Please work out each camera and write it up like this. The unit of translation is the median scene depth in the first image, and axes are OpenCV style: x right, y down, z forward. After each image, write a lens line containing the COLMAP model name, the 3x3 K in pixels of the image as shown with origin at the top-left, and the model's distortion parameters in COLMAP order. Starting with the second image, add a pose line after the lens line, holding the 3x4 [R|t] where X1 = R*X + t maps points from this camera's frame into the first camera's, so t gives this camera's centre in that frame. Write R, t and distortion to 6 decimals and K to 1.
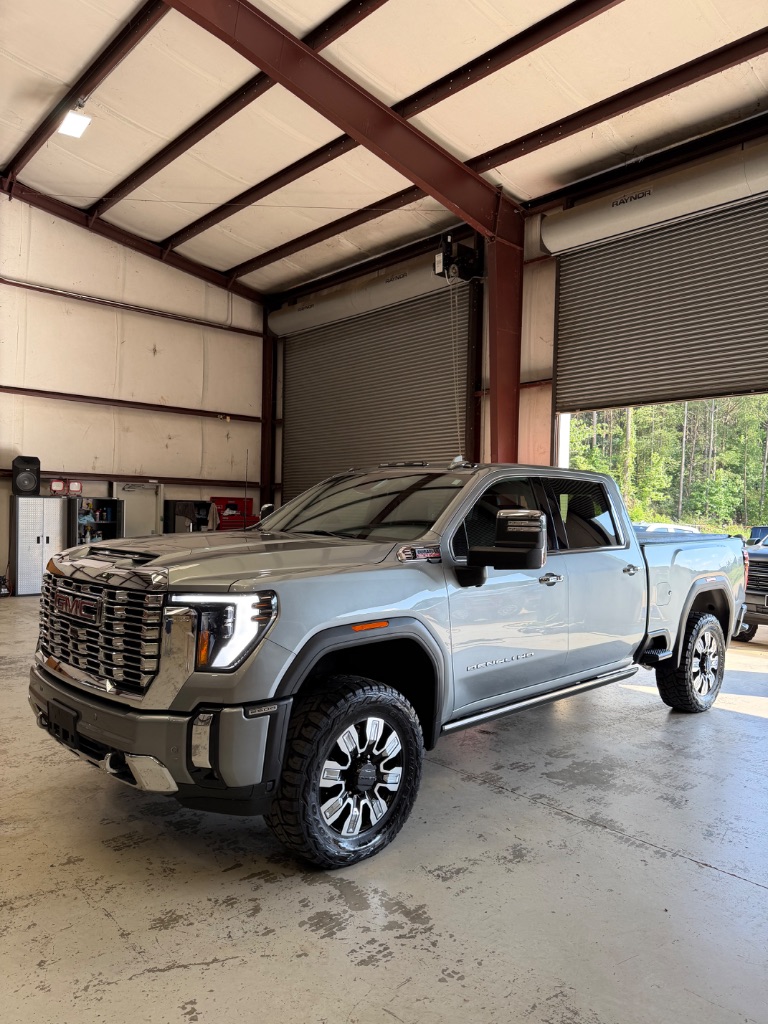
lens RADIAL K [[714.4, 0, 381.9], [0, 714.4, 516.4], [0, 0, 1]] dist [0.066406, -0.087715]
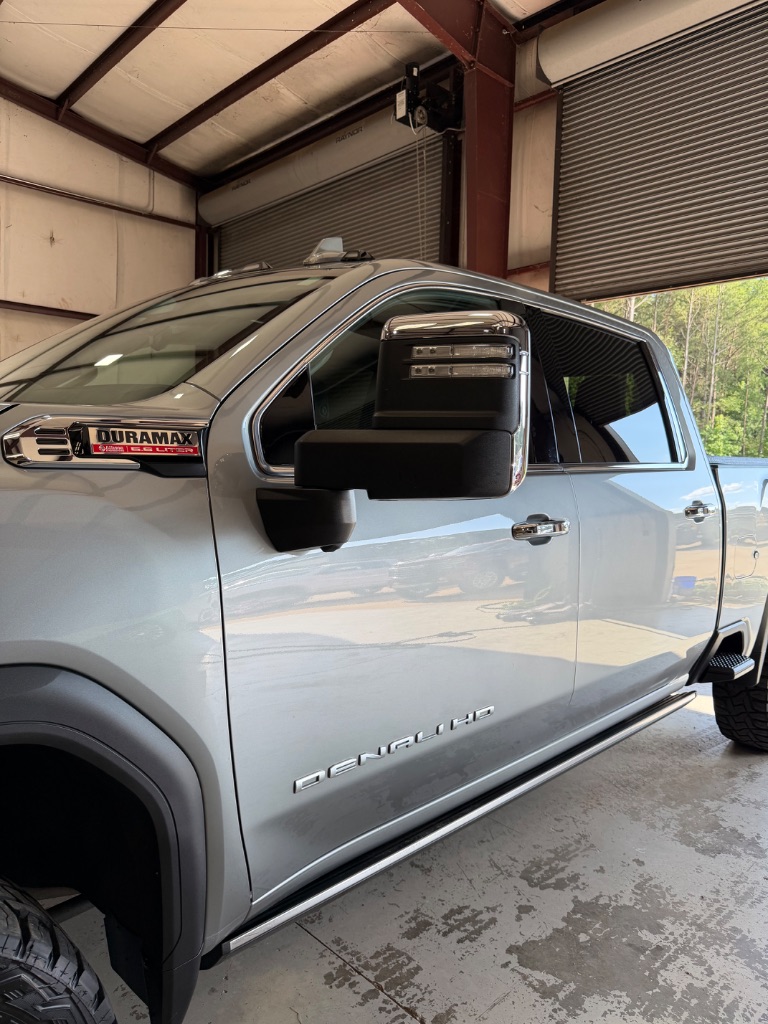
lens RADIAL K [[727.4, 0, 388.6], [0, 727.4, 515.6], [0, 0, 1]] dist [-0.001627, -0.000726]
pose [[0.999736, 0.007055, 0.021883, 0.055896], [-0.008568, 0.997522, 0.069825, 0.020523], [-0.021336, -0.069994, 0.997319, 0.234610]]
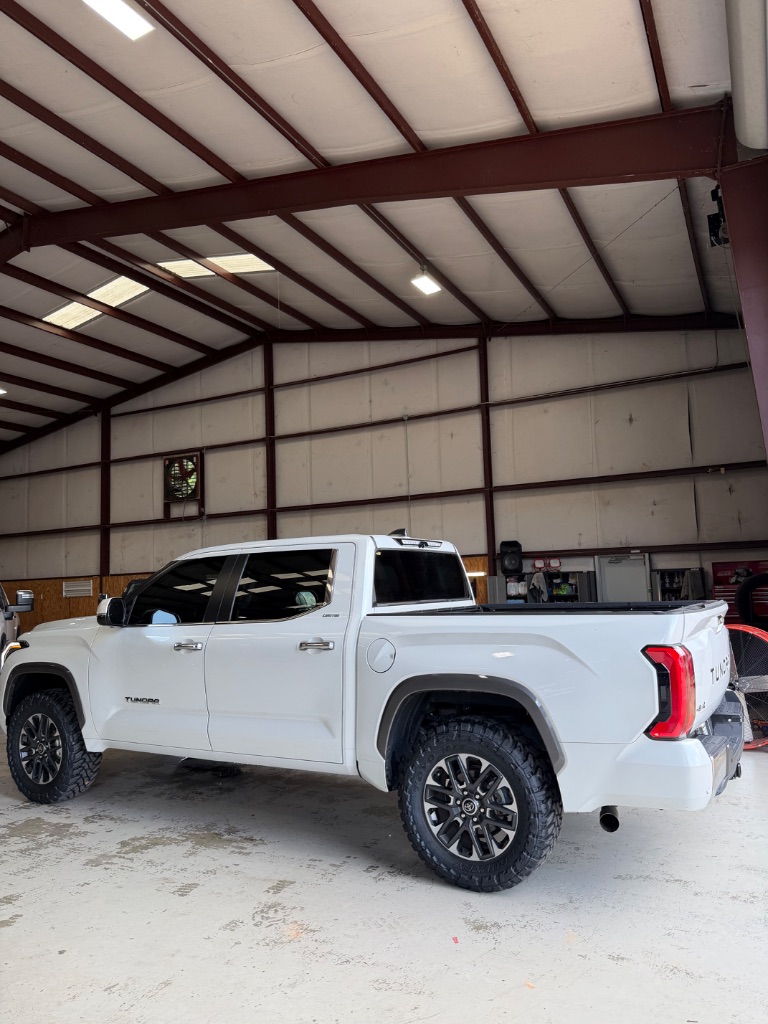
lens RADIAL K [[714.4, 0, 381.9], [0, 714.4, 516.4], [0, 0, 1]] dist [0.066406, -0.087715]
pose [[0.347609, -0.125183, -0.929245, 0.643464], [0.029841, 0.992023, -0.122477, 0.017427], [0.937164, 0.014845, 0.348572, 0.463259]]
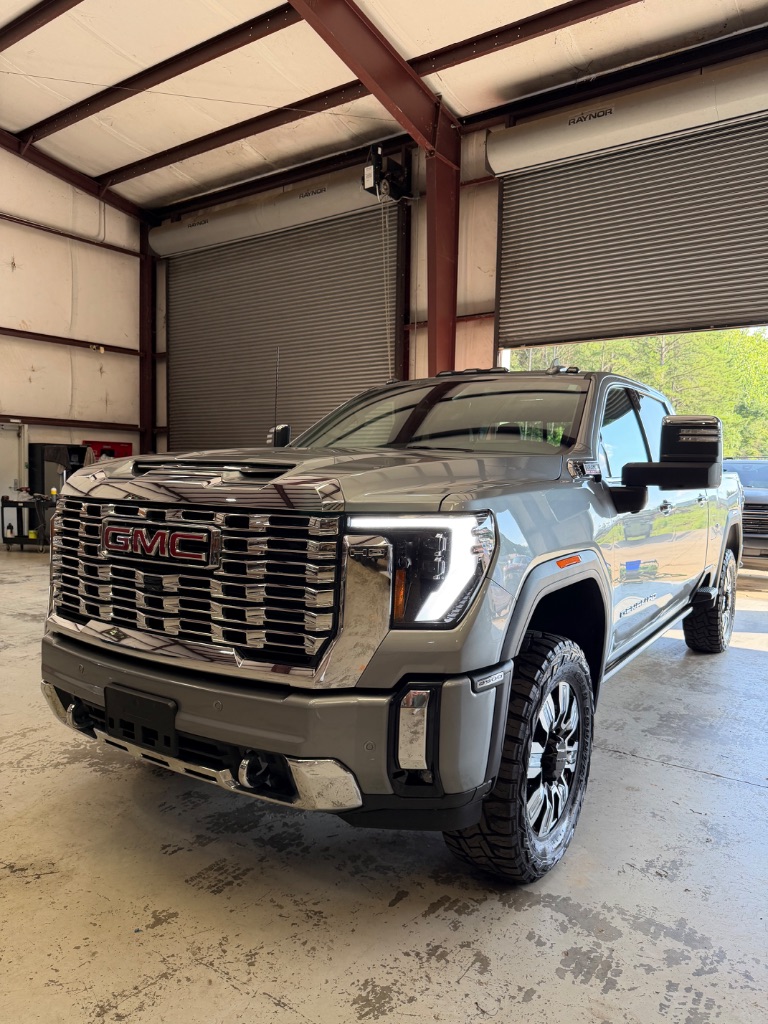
lens RADIAL K [[720.6, 0, 381.2], [0, 720.6, 511.8], [0, 0, 1]] dist [0.036716, -0.049536]
pose [[0.976596, -0.014578, 0.214588, -0.112746], [0.003268, 0.998591, 0.052964, 0.019324], [-0.215057, -0.051023, 0.975268, 0.096703]]
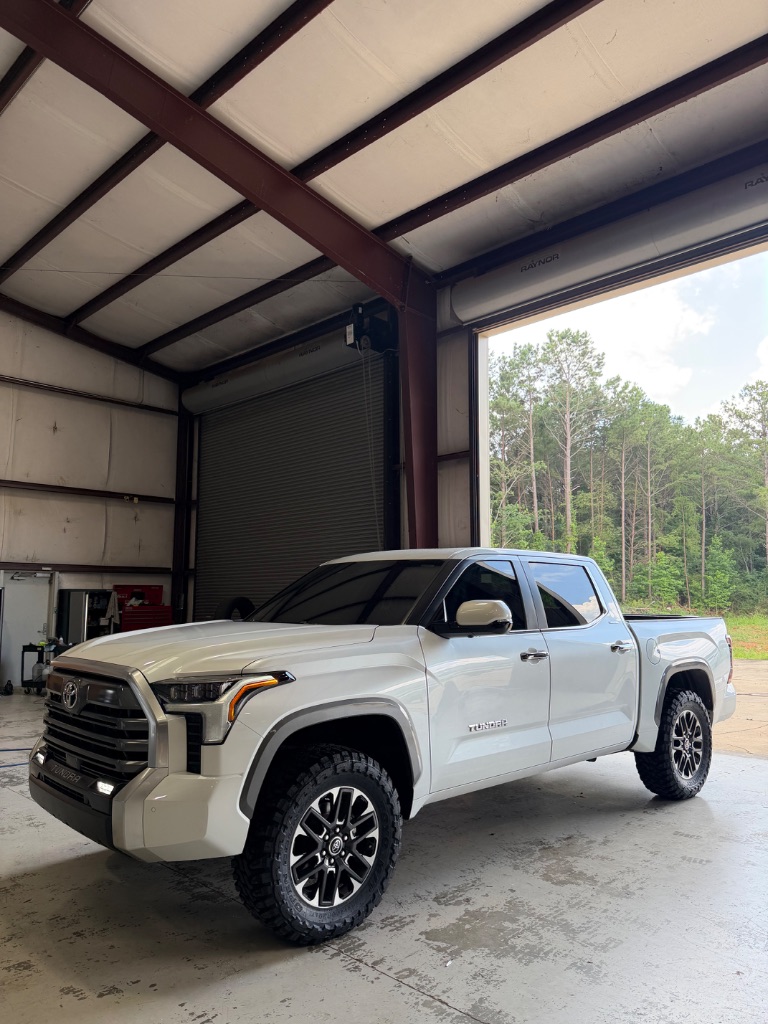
lens RADIAL K [[714.4, 0, 381.9], [0, 714.4, 516.4], [0, 0, 1]] dist [0.066406, -0.087715]
pose [[0.997611, -0.010916, 0.068207, 0.056880], [0.019297, 0.992162, -0.123462, 0.008253], [-0.066324, 0.124484, 0.990002, 0.086454]]
